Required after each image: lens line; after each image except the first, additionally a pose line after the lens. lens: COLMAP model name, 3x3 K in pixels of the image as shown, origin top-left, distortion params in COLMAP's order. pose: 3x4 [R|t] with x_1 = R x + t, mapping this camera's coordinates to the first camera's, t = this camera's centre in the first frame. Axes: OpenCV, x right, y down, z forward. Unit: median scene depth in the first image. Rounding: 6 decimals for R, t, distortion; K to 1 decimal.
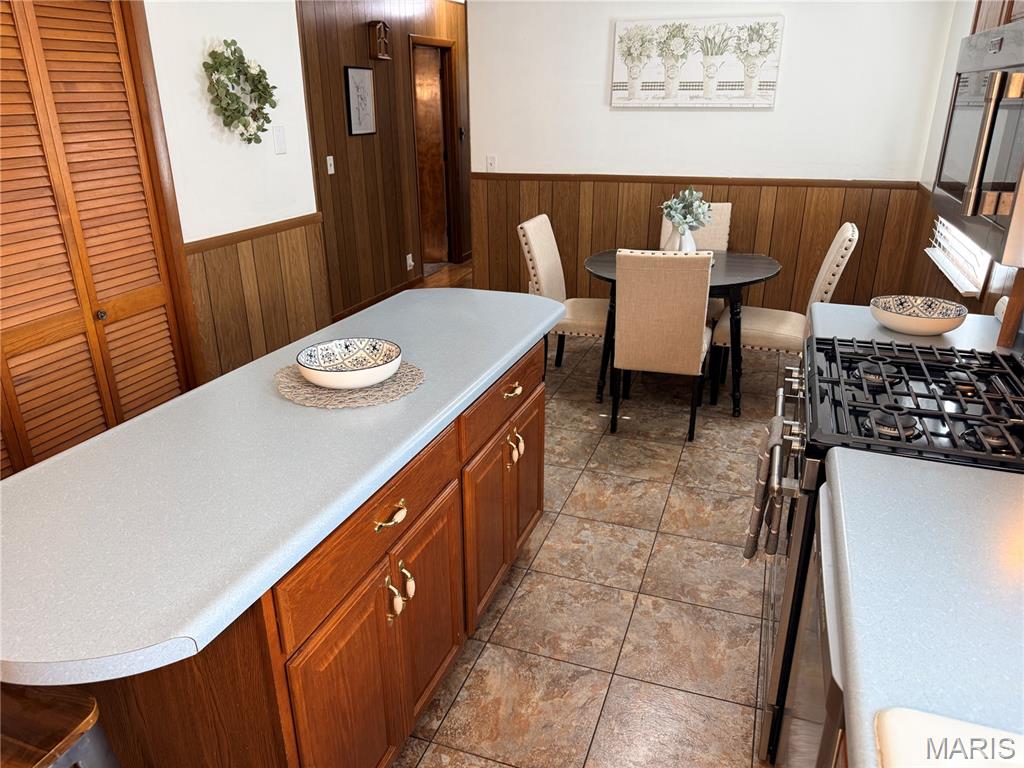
lens RADIAL K [[728.2, 0, 510.1], [0, 728.2, 379.8], [0, 0, 1]] dist [0.053090, -0.060979]
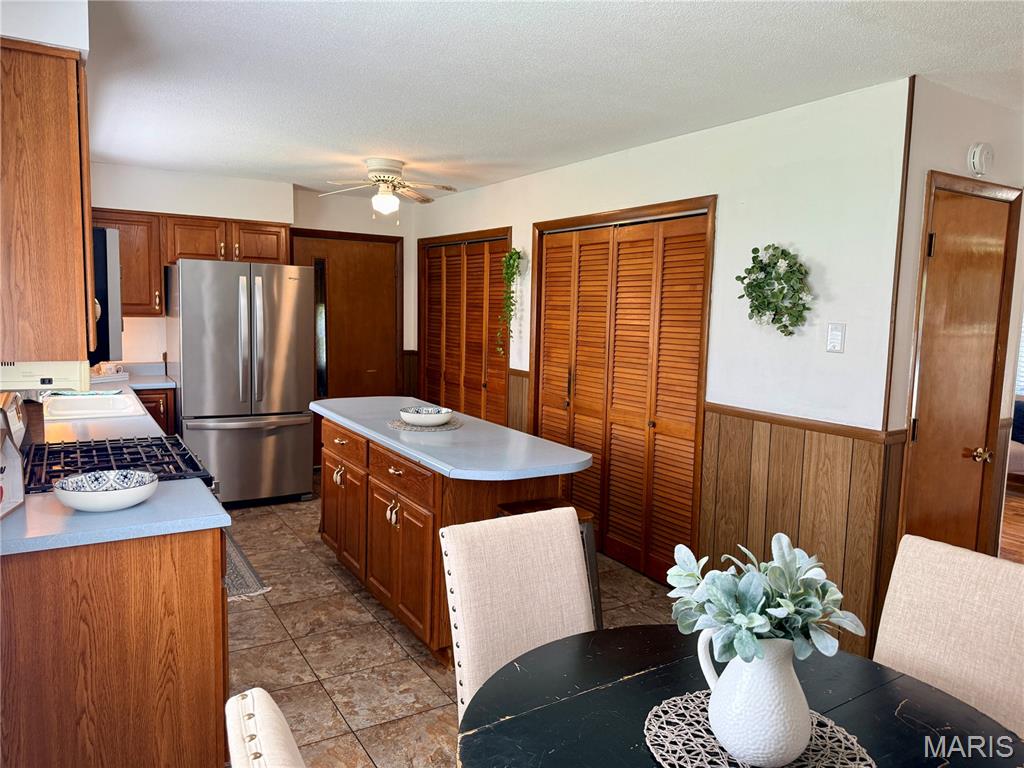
lens RADIAL K [[728.2, 0, 519.9], [0, 728.2, 381.0], [0, 0, 1]] dist [0.053090, -0.060979]
pose [[-0.620293, 0.072421, -0.781019, 0.756646], [-0.296582, 0.900149, 0.319016, -0.536954], [0.726137, 0.429520, -0.536877, 1.460193]]
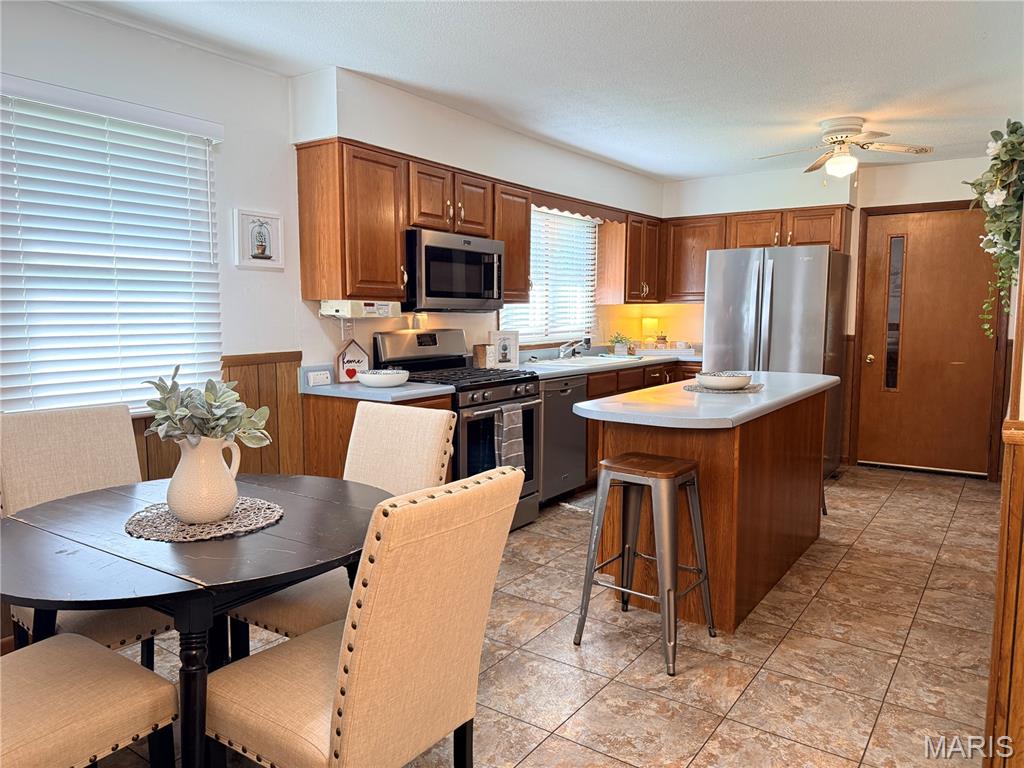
lens RADIAL K [[728.2, 0, 504.9], [0, 728.2, 390.0], [0, 0, 1]] dist [0.053090, -0.060979]
pose [[-0.964133, -0.022736, 0.264443, -0.119112], [0.099383, 0.892919, 0.439111, -0.608149], [-0.246110, 0.449643, -0.858633, 1.882978]]
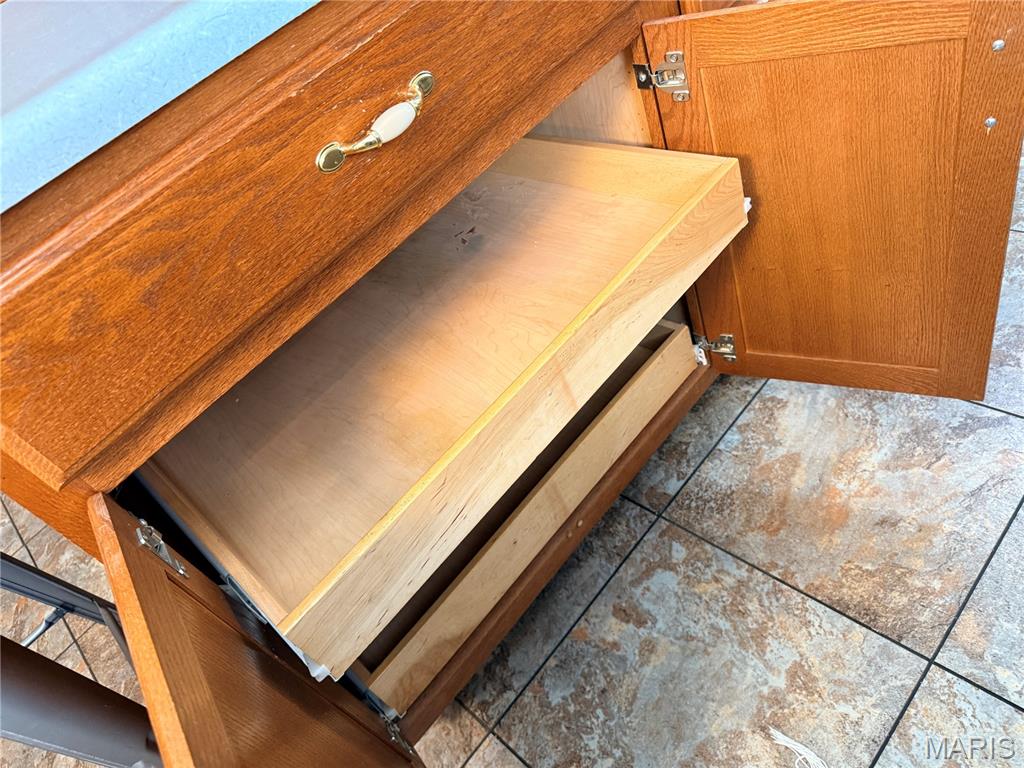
lens RADIAL K [[728.2, 0, 521.4], [0, 728.2, 375.8], [0, 0, 1]] dist [0.053090, -0.060979]
pose [[0.875596, 0.080954, -0.476212, 0.044204], [0.153209, 0.888411, 0.432726, 0.080495], [0.458104, -0.451853, 0.765486, 0.368500]]
